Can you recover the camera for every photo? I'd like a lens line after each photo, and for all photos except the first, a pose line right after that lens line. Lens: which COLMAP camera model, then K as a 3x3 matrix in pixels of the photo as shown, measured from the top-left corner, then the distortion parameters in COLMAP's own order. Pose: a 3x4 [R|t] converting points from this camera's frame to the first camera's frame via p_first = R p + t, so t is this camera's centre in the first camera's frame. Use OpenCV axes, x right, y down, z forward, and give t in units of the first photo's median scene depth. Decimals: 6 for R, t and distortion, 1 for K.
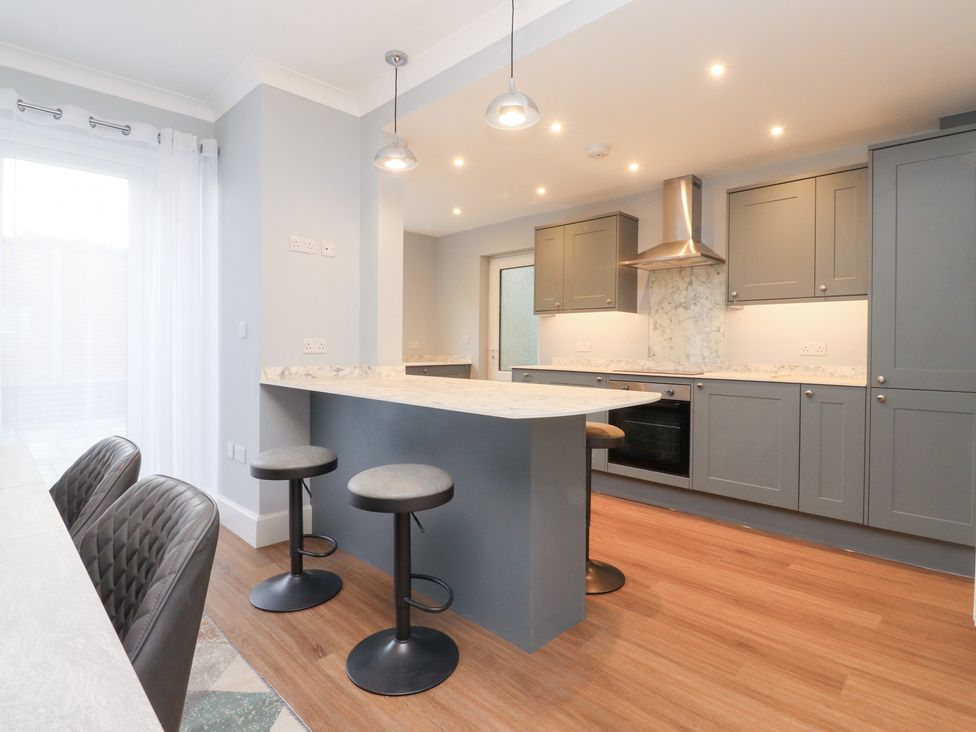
lens RADIAL K [[517.3, 0, 488.9], [0, 517.3, 346.3], [0, 0, 1]] dist [0.001297, -0.012495]
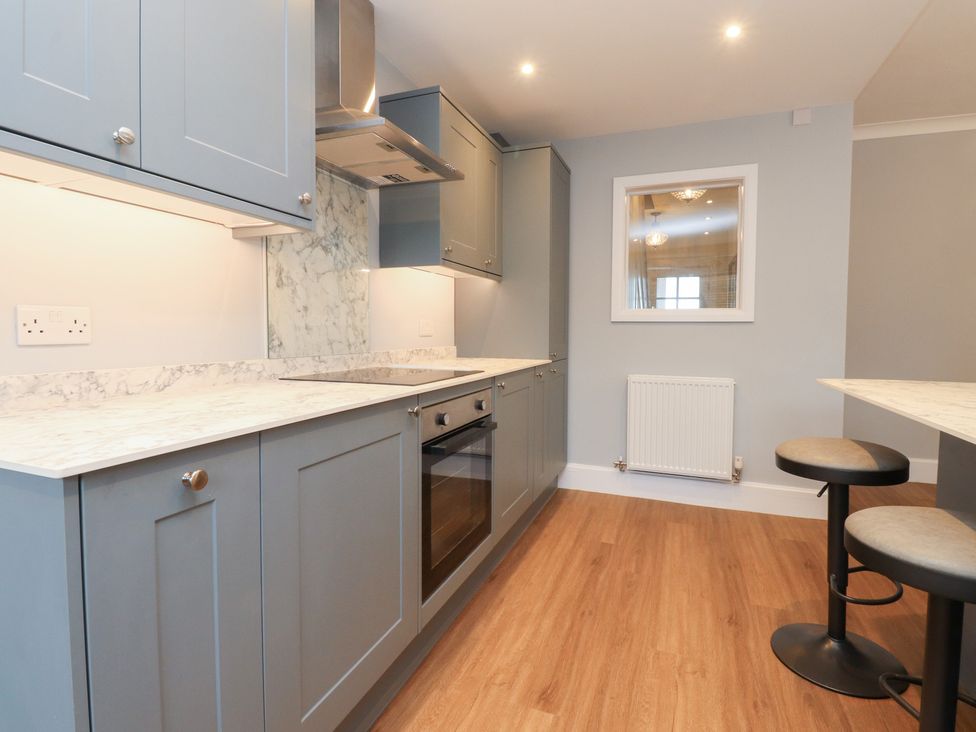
lens RADIAL K [[517.3, 0, 475.7], [0, 517.3, 356.9], [0, 0, 1]] dist [0.001297, -0.012495]
pose [[-0.376825, -0.041190, 0.925368, -0.182060], [0.018090, 0.998493, 0.051812, 0.009384], [-0.926108, 0.036264, -0.375512, 1.277662]]
